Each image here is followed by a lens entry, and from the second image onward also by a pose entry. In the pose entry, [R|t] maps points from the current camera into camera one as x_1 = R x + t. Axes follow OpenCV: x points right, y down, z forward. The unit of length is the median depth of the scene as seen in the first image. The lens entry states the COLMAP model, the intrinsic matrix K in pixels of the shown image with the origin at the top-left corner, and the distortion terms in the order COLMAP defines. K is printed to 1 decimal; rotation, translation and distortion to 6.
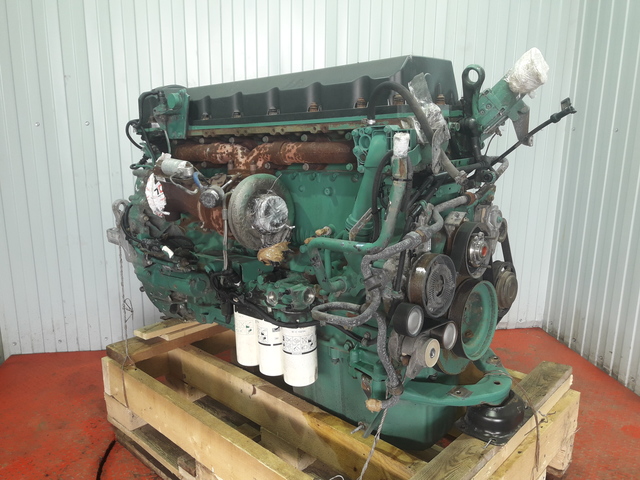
lens RADIAL K [[524.0, 0, 324.6], [0, 524.0, 242.1], [0, 0, 1]] dist [0.030609, -0.043883]
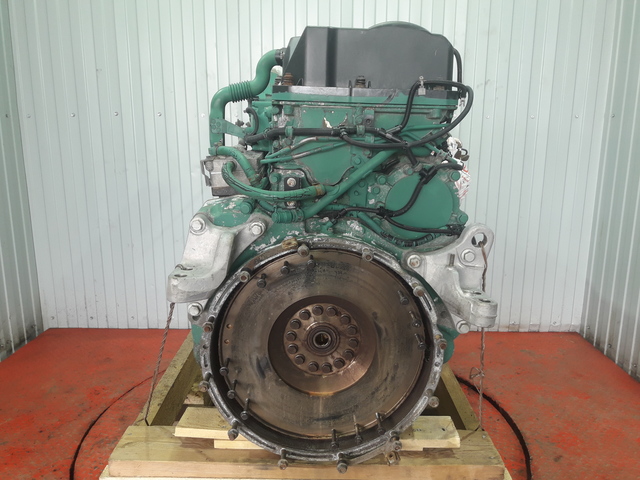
lens RADIAL K [[524.0, 0, 322.3], [0, 524.0, 238.4], [0, 0, 1]] dist [0.030609, -0.043883]
pose [[0.986175, 0.025692, -0.163706, 0.133668], [-0.029724, 0.999311, -0.022228, 0.036715], [0.163022, 0.026787, 0.986259, 0.015153]]
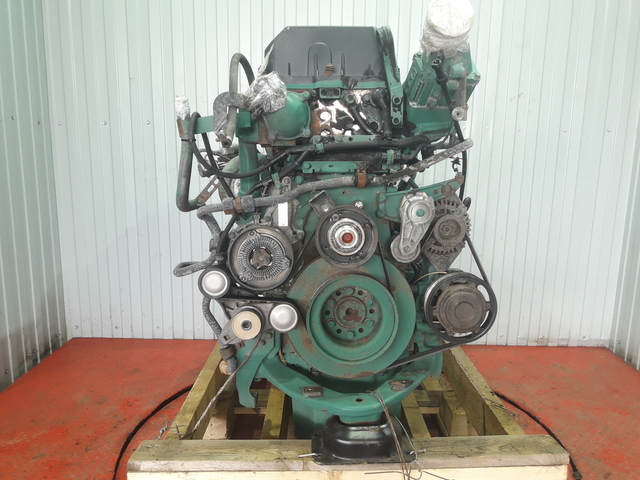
lens RADIAL K [[524.0, 0, 324.5], [0, 524.0, 239.4], [0, 0, 1]] dist [0.030609, -0.043883]
pose [[0.986845, 0.033567, -0.158146, 0.073799], [-0.040673, 0.998293, -0.041909, 0.038883], [0.156470, 0.047790, 0.986526, 0.011992]]
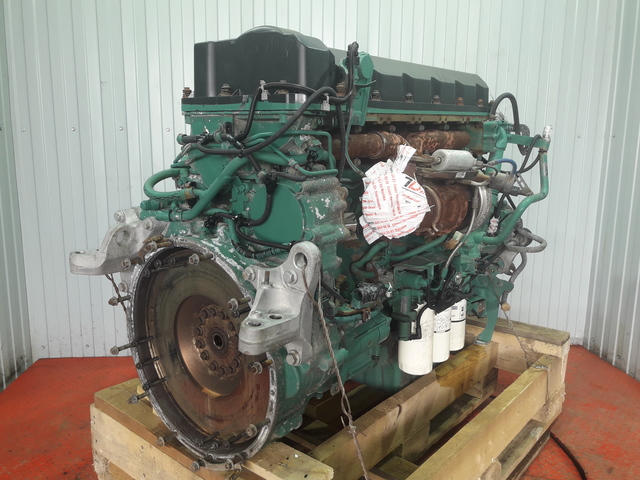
lens RADIAL K [[524.0, 0, 324.7], [0, 524.0, 240.4], [0, 0, 1]] dist [0.030609, -0.043883]
pose [[0.998252, 0.009138, -0.058393, 0.003213], [-0.012630, 0.998136, -0.059703, 0.042740], [0.057739, 0.060336, 0.996507, 0.020034]]
